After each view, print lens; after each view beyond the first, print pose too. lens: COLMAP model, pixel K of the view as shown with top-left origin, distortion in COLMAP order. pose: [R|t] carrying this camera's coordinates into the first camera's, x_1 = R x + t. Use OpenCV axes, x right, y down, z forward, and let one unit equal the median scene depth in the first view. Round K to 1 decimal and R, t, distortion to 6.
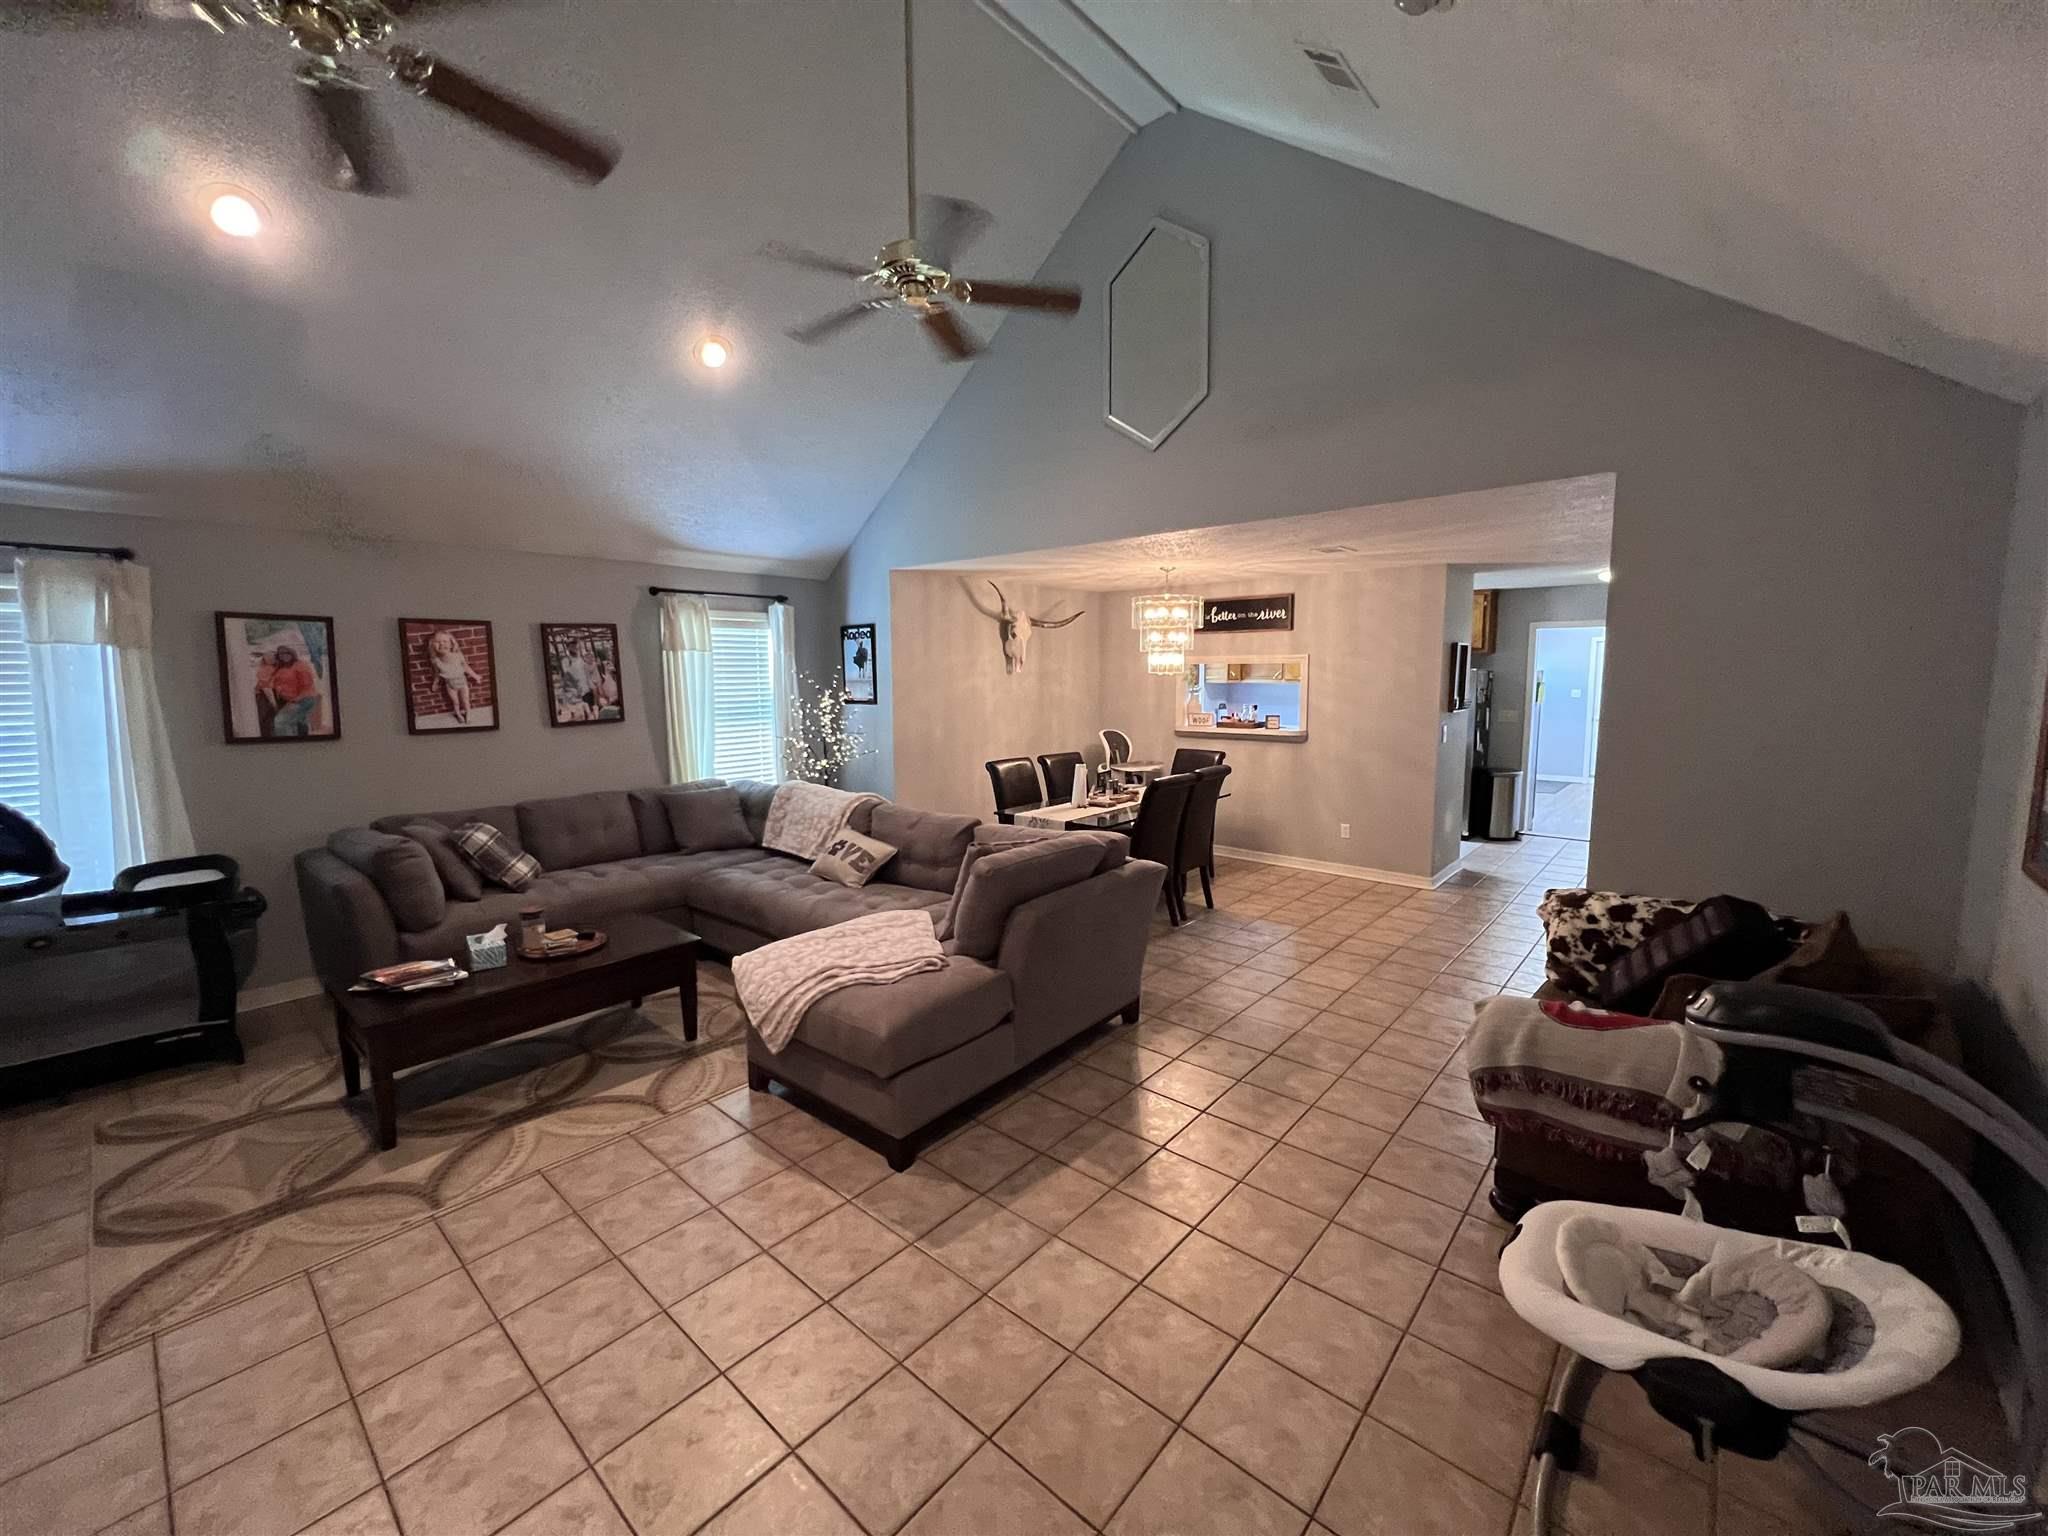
lens RADIAL K [[817.2, 0, 1017.5], [0, 817.2, 766.8], [0, 0, 1]] dist [0.001144, 0.000442]
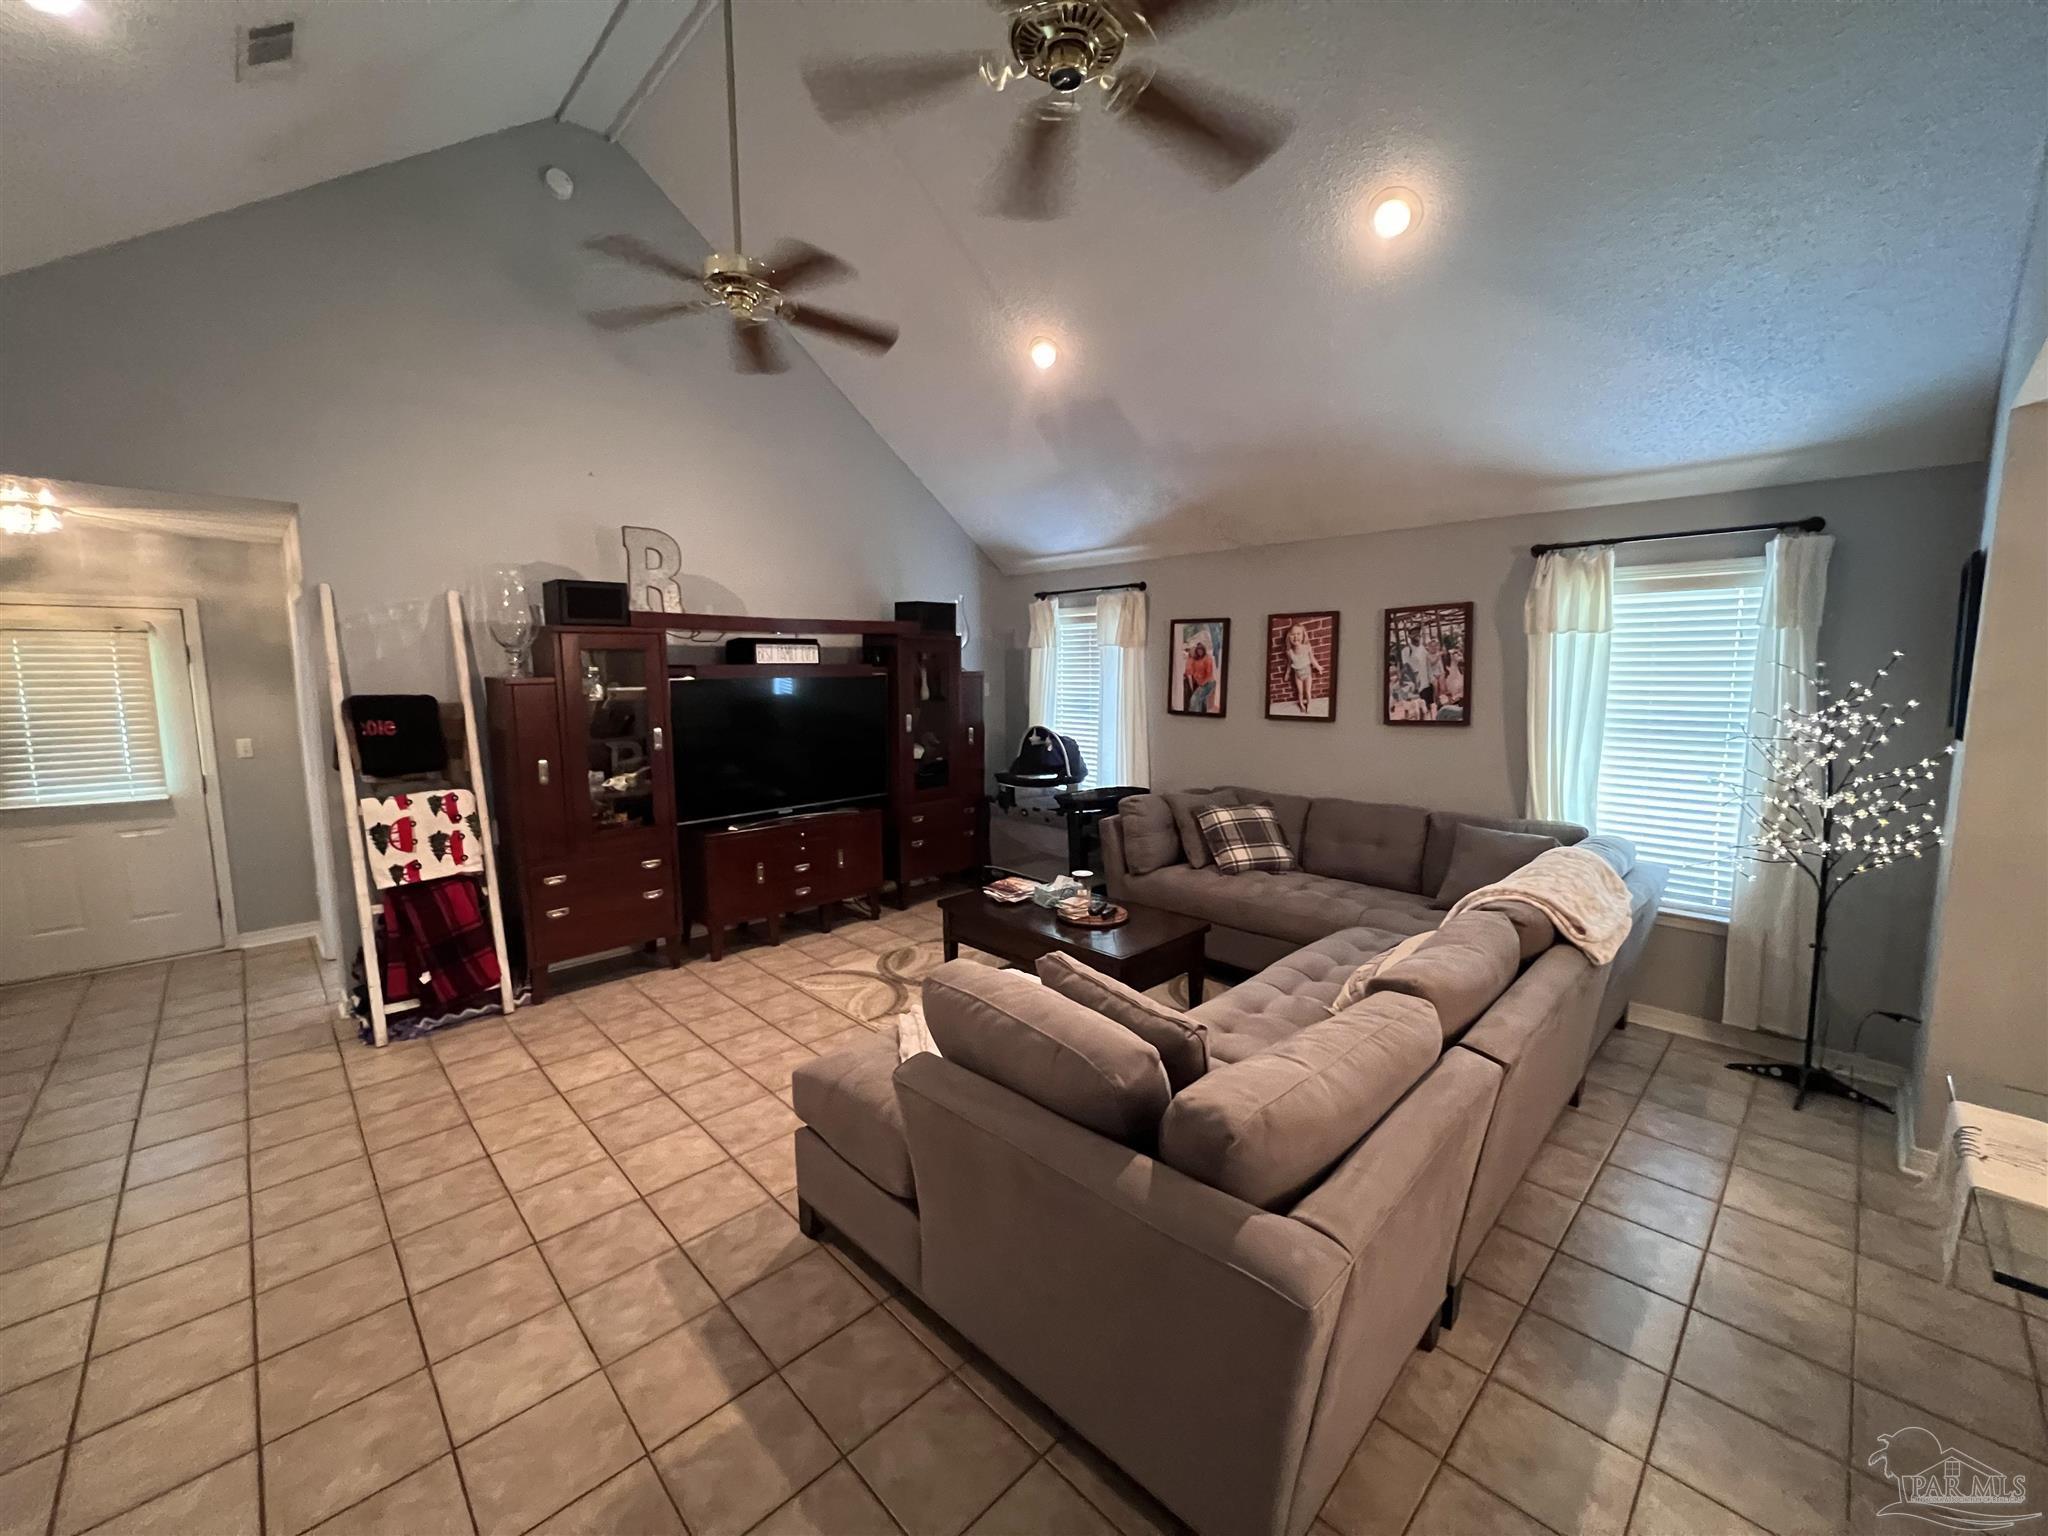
lens RADIAL K [[817.2, 0, 1021.9], [0, 817.2, 764.0], [0, 0, 1]] dist [0.001144, 0.000442]
pose [[-0.077620, 0.126156, -0.988969, 0.436431], [-0.113438, 0.984402, 0.134477, -0.100333], [0.990508, 0.122625, -0.062098, 0.820827]]
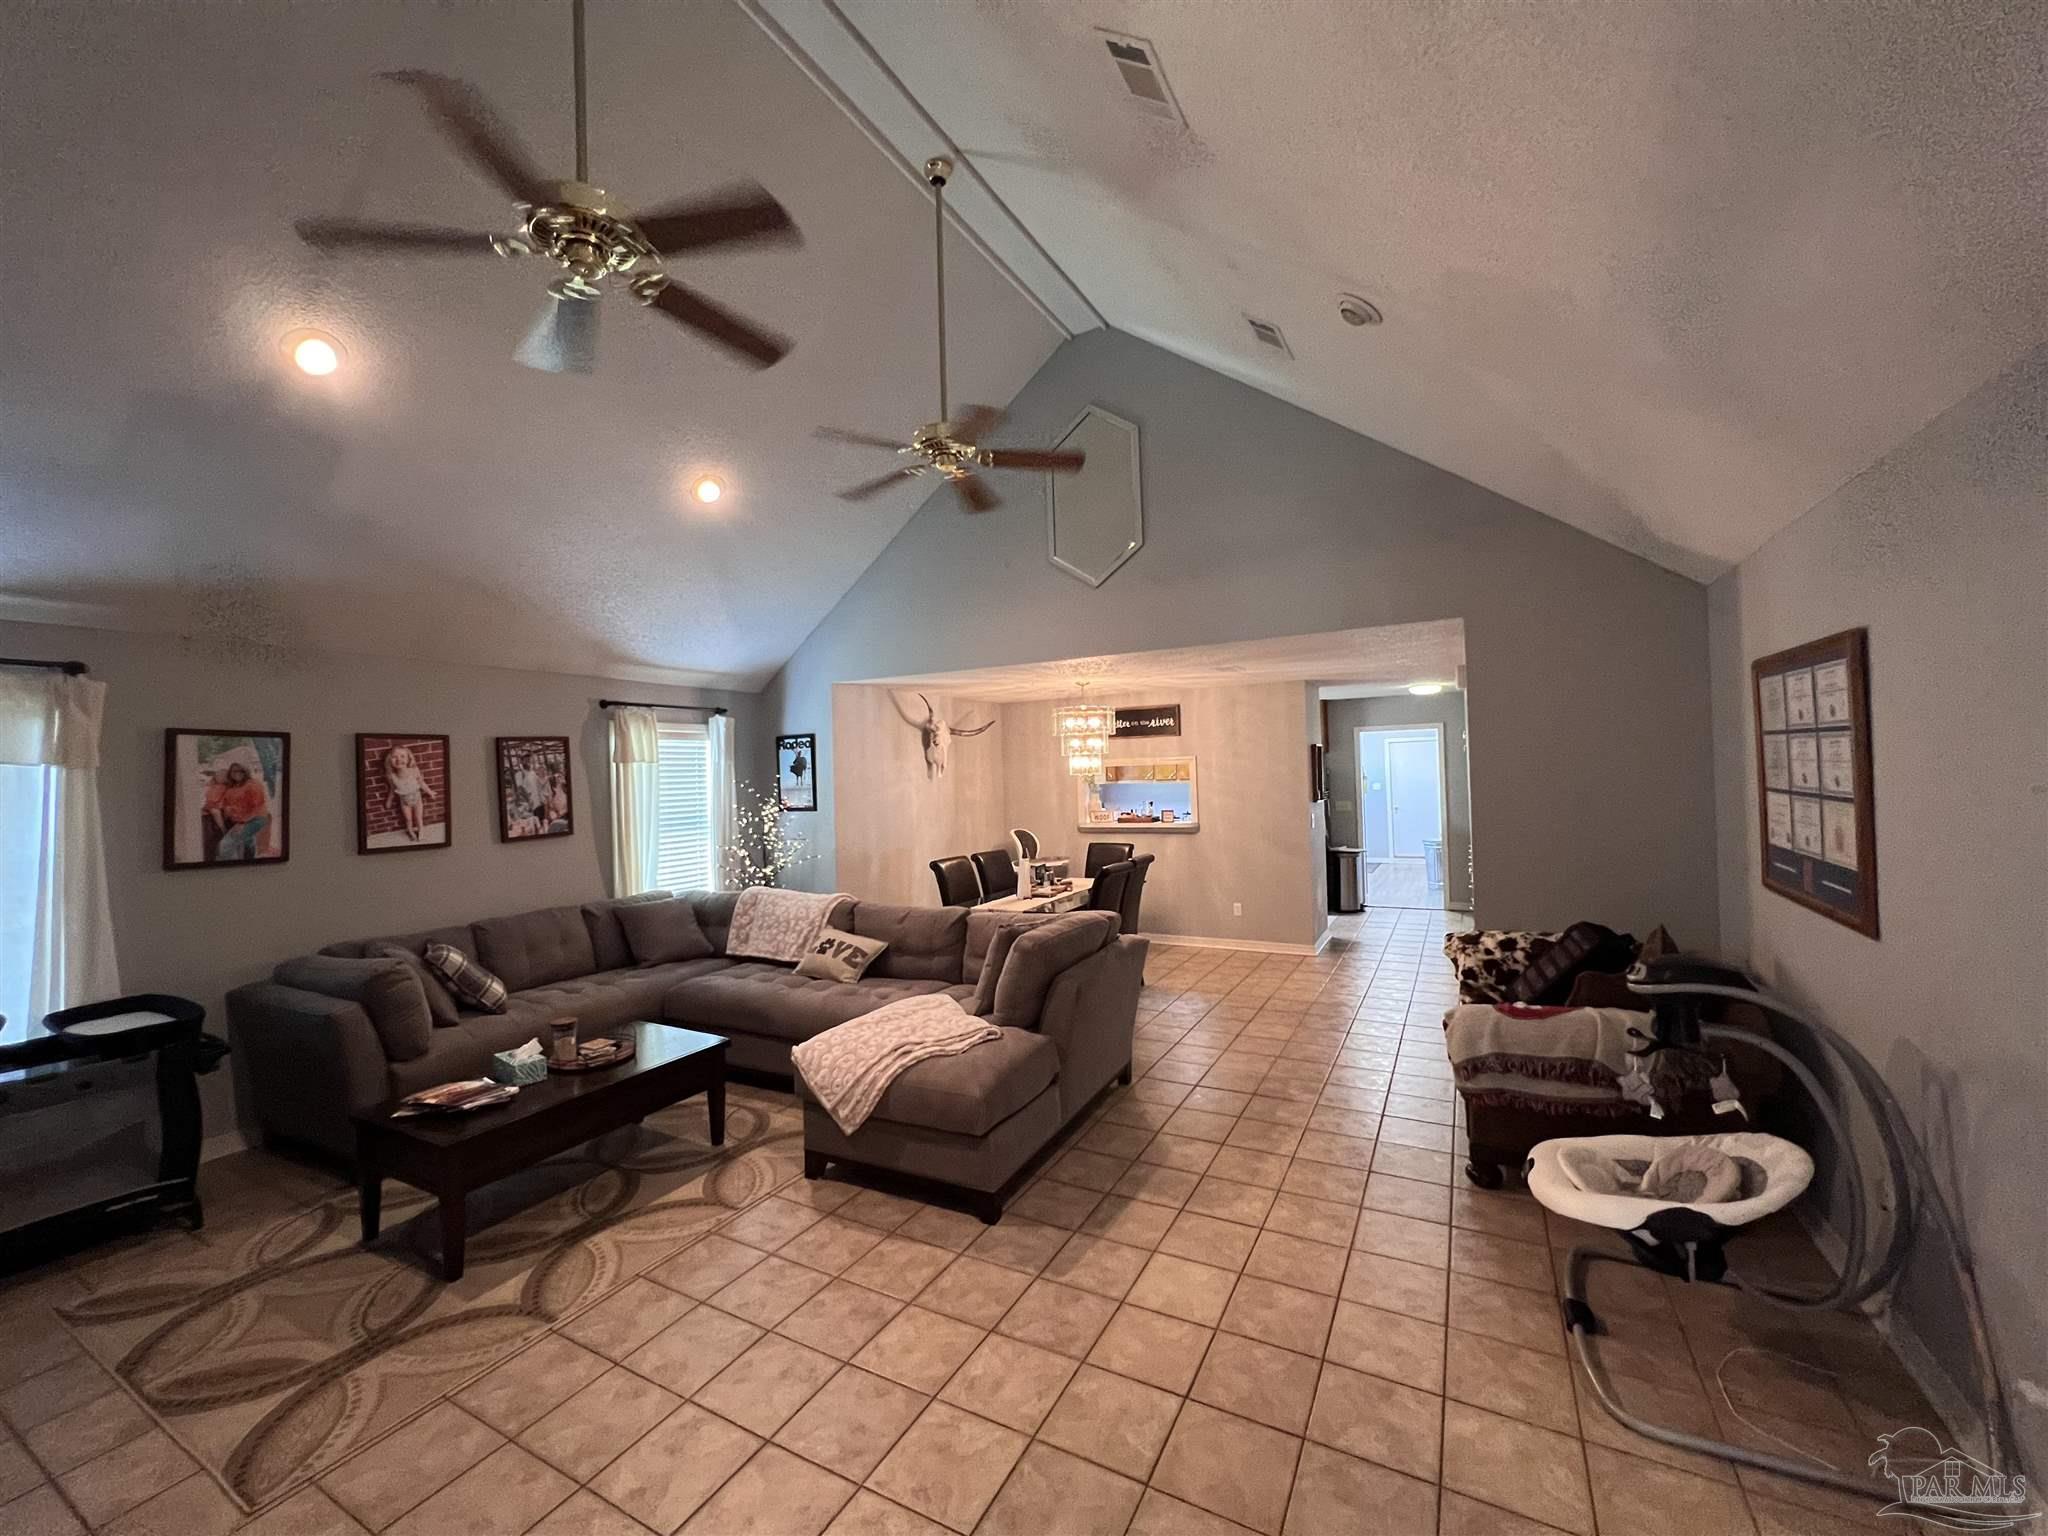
lens RADIAL K [[822.4, 0, 1018.7], [0, 822.4, 769.3], [0, 0, 1]] dist [-0.004217, 0.000879]
pose [[0.975447, -0.019956, 0.219330, -0.227012], [0.047891, 0.991276, -0.122796, 0.017228], [-0.214966, 0.130285, 0.967892, -0.103182]]
